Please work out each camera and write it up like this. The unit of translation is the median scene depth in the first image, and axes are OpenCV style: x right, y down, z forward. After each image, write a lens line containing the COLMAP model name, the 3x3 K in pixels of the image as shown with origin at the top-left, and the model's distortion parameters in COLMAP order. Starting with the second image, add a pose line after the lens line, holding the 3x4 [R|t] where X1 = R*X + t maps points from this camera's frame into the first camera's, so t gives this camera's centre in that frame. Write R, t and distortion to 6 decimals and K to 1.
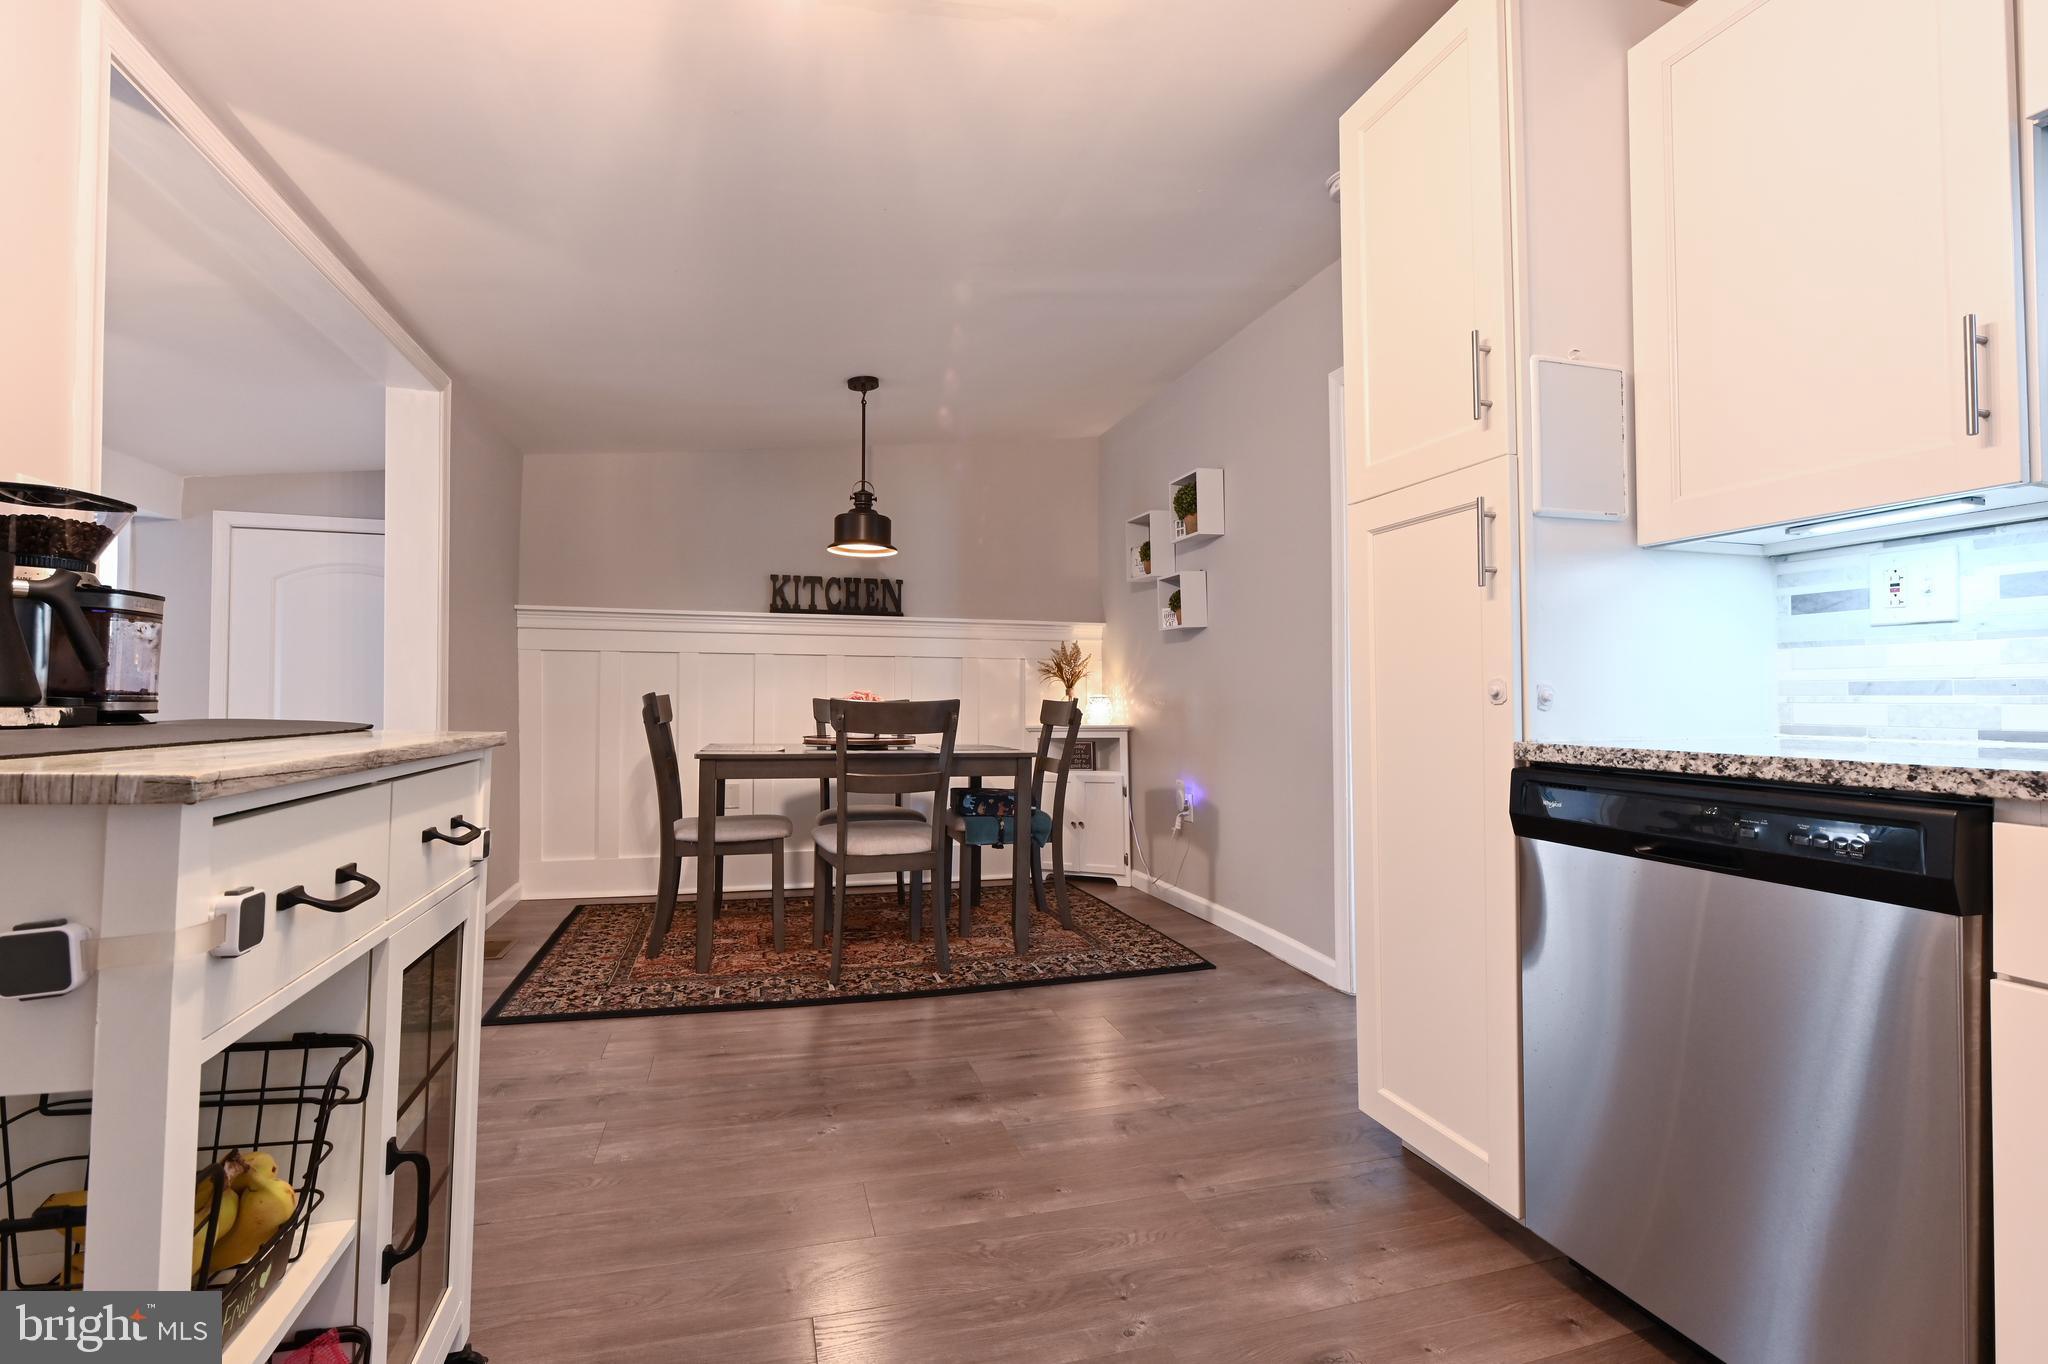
lens RADIAL K [[926.5, 0, 1020.0], [0, 926.5, 683.8], [0, 0, 1]] dist [-0.000788, 0.000071]
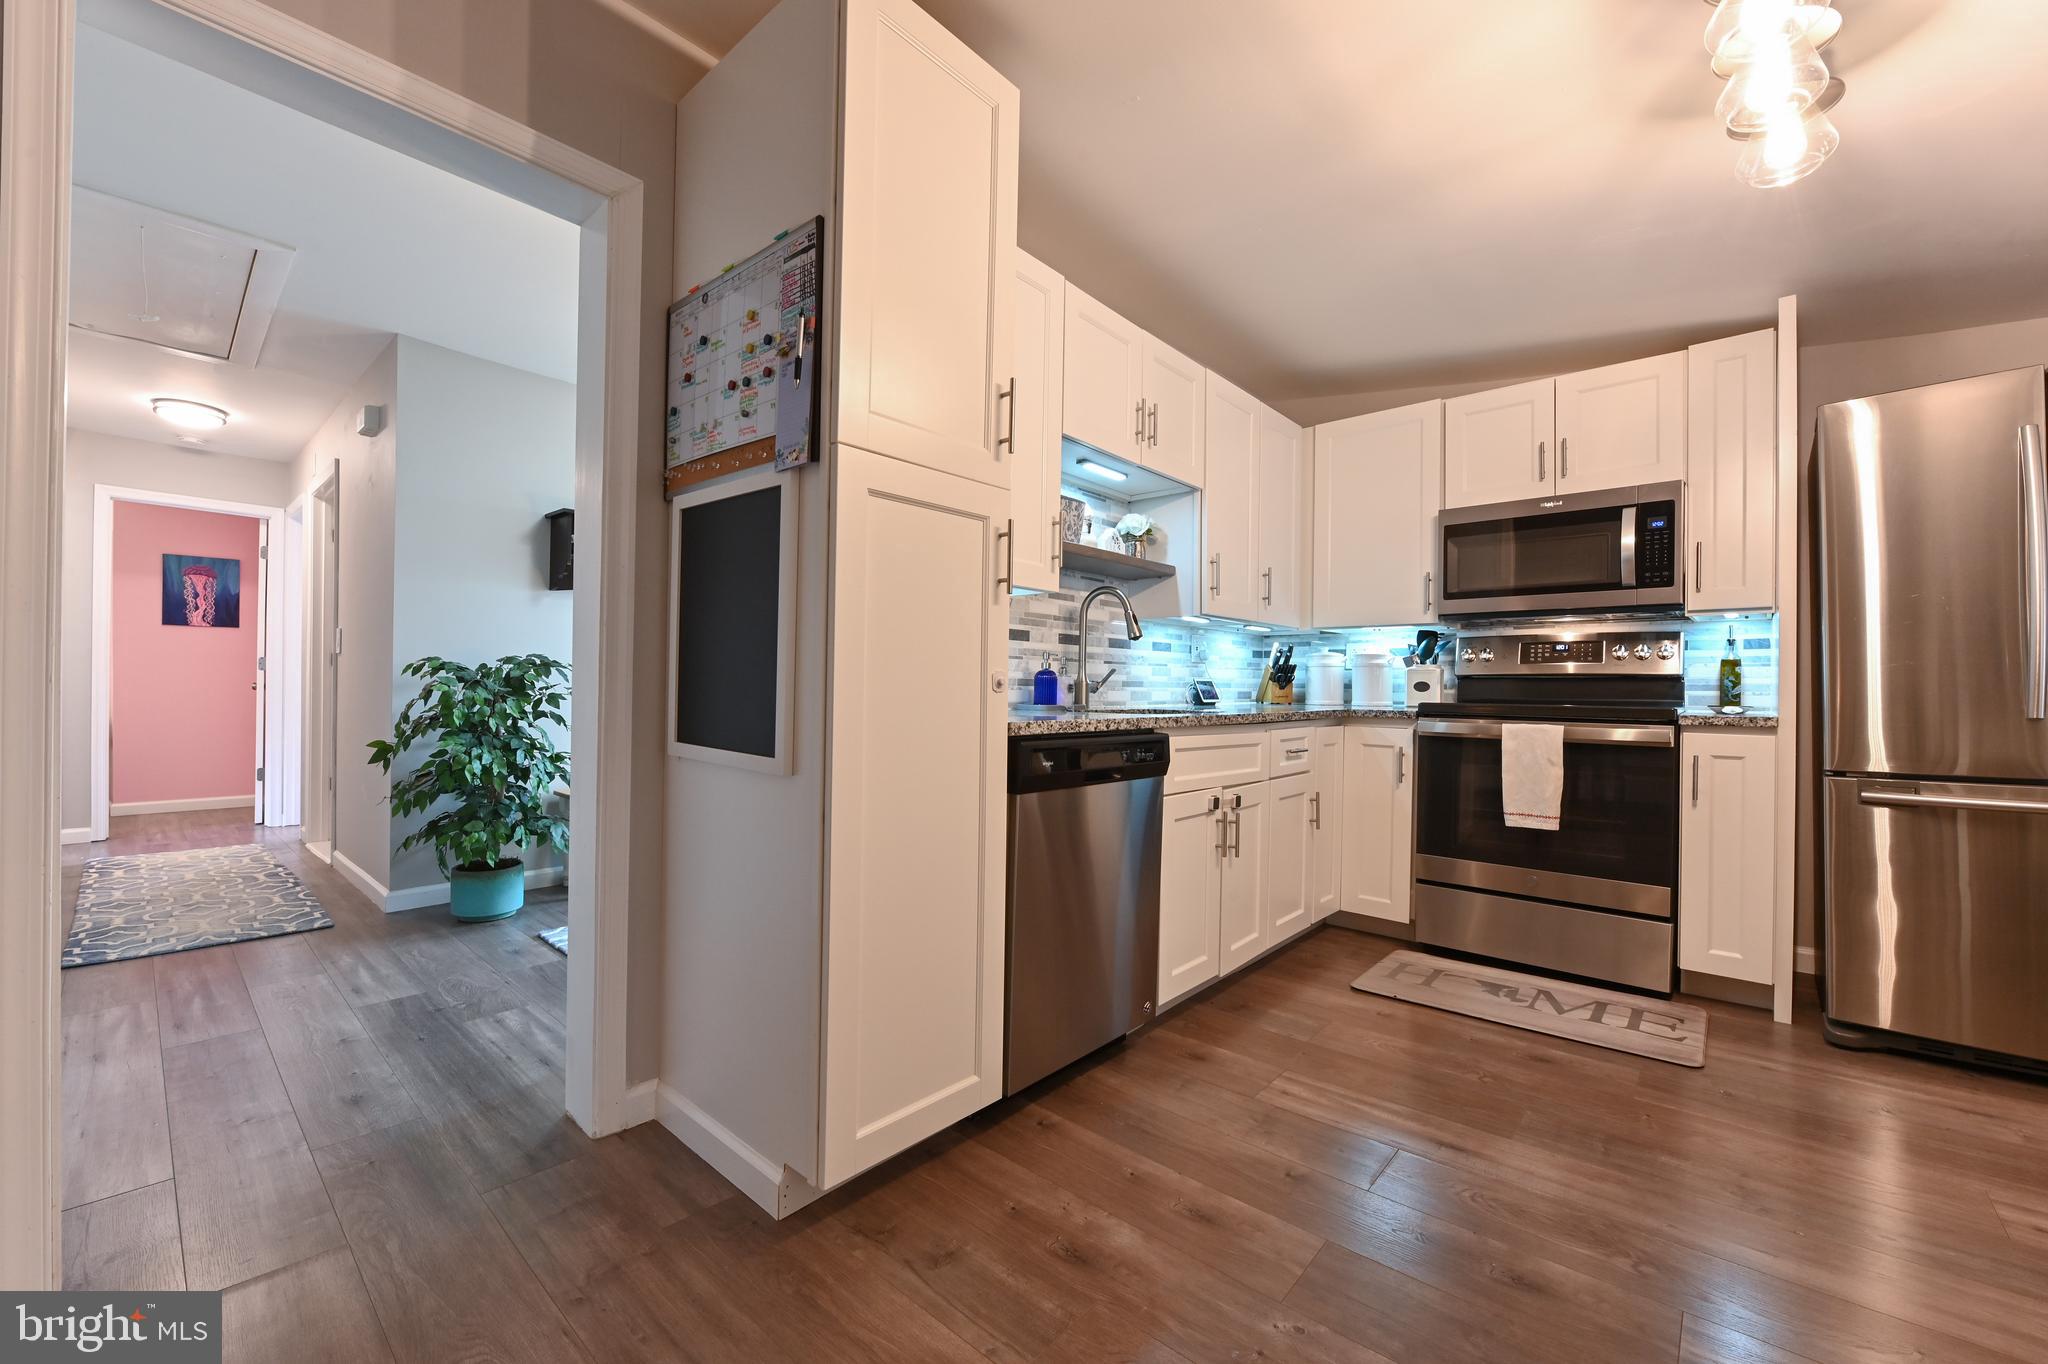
lens RADIAL K [[810.5, 0, 1027.0], [0, 810.5, 688.6], [0, 0, 1]] dist [-0.009332, -0.000399]
pose [[-0.532925, -0.008002, 0.846125, -0.217162], [-0.027035, 0.999606, -0.007574, 0.013375], [-0.845731, -0.026912, -0.532931, 0.829967]]
